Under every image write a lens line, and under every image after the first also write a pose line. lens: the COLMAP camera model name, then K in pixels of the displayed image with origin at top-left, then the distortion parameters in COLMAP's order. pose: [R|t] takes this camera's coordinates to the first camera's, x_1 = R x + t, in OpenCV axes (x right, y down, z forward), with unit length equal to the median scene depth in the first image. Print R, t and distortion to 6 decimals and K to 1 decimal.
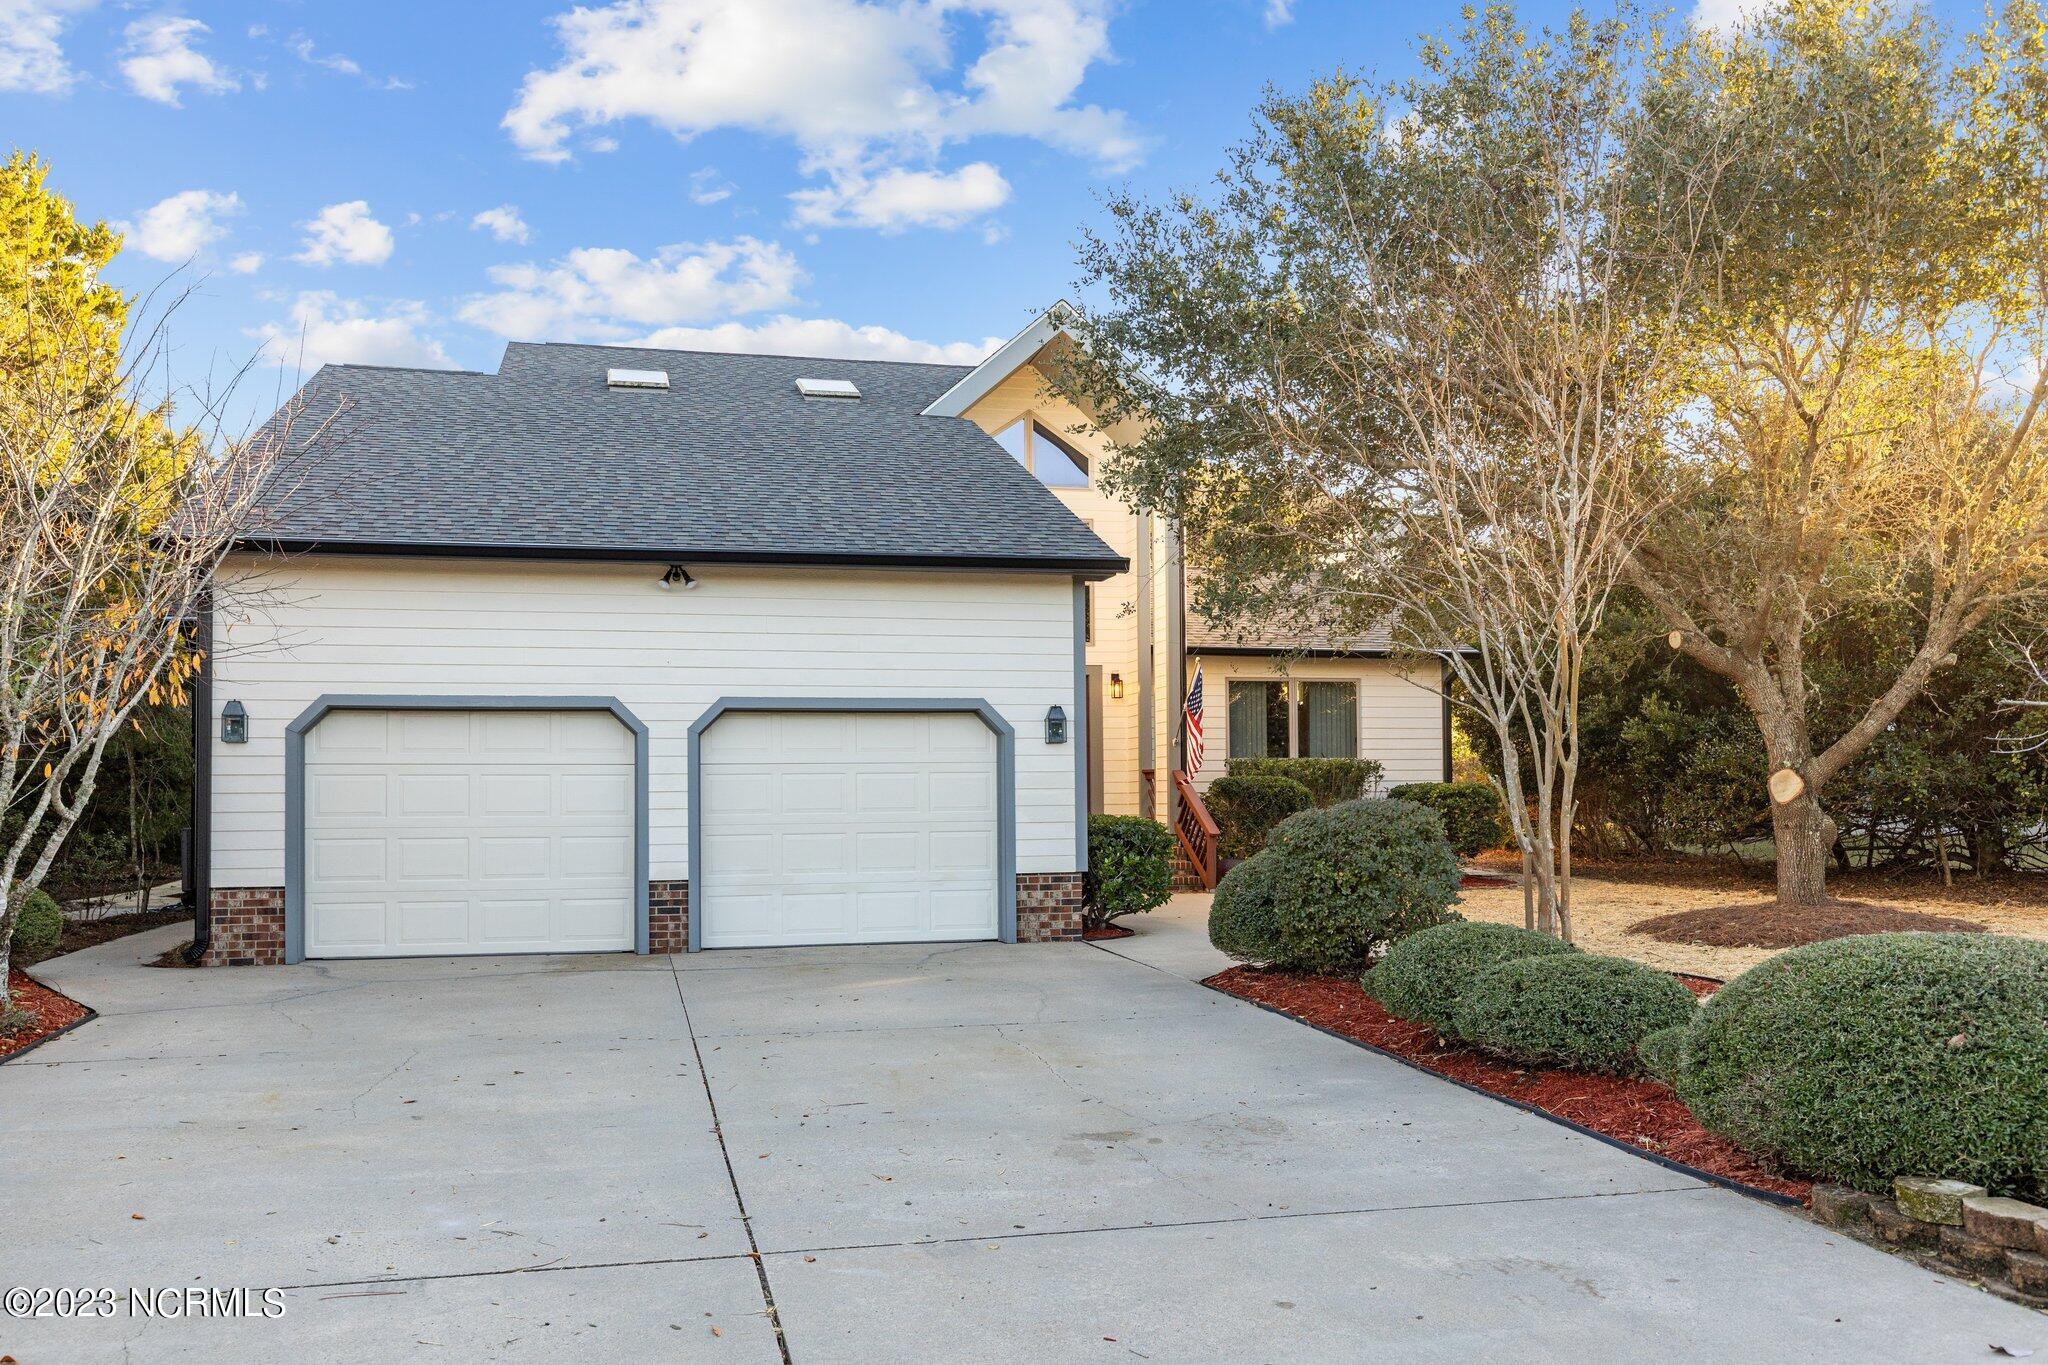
lens RADIAL K [[1778.0, 0, 1024.0], [0, 1778.0, 682.5], [0, 0, 1]] dist [-0.000819, 0.000067]
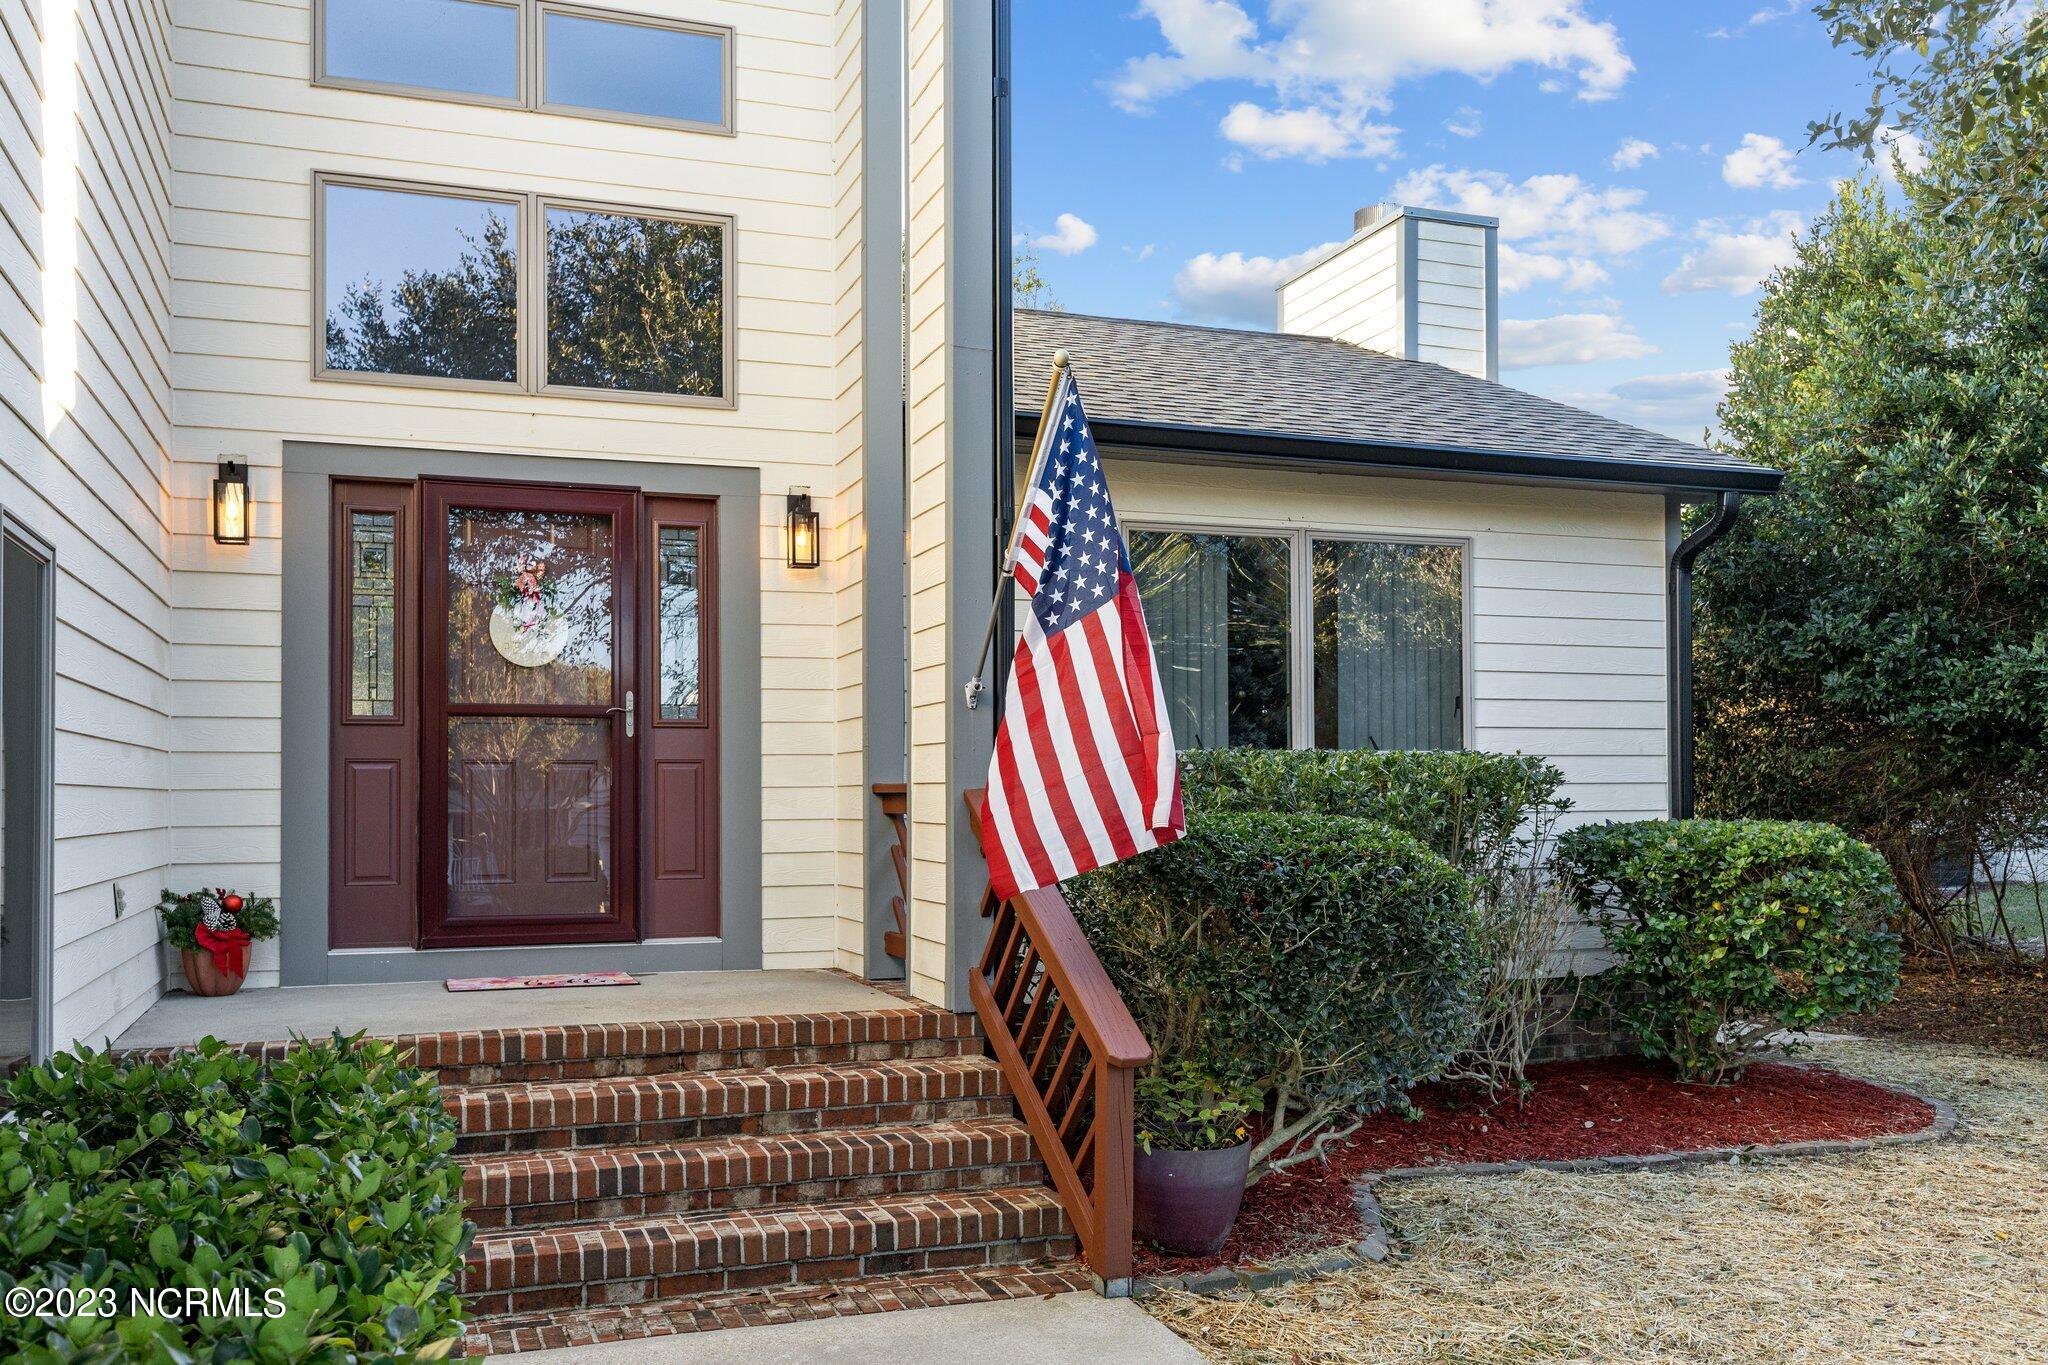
lens RADIAL K [[1778.0, 0, 1024.0], [0, 1778.0, 682.5], [0, 0, 1]] dist [-0.000819, 0.000067]
pose [[0.993961, 0.009236, 0.109346, 0.057870], [-0.009532, 0.999952, 0.002185, 0.029422], [-0.109320, -0.003214, 0.994001, 0.671395]]
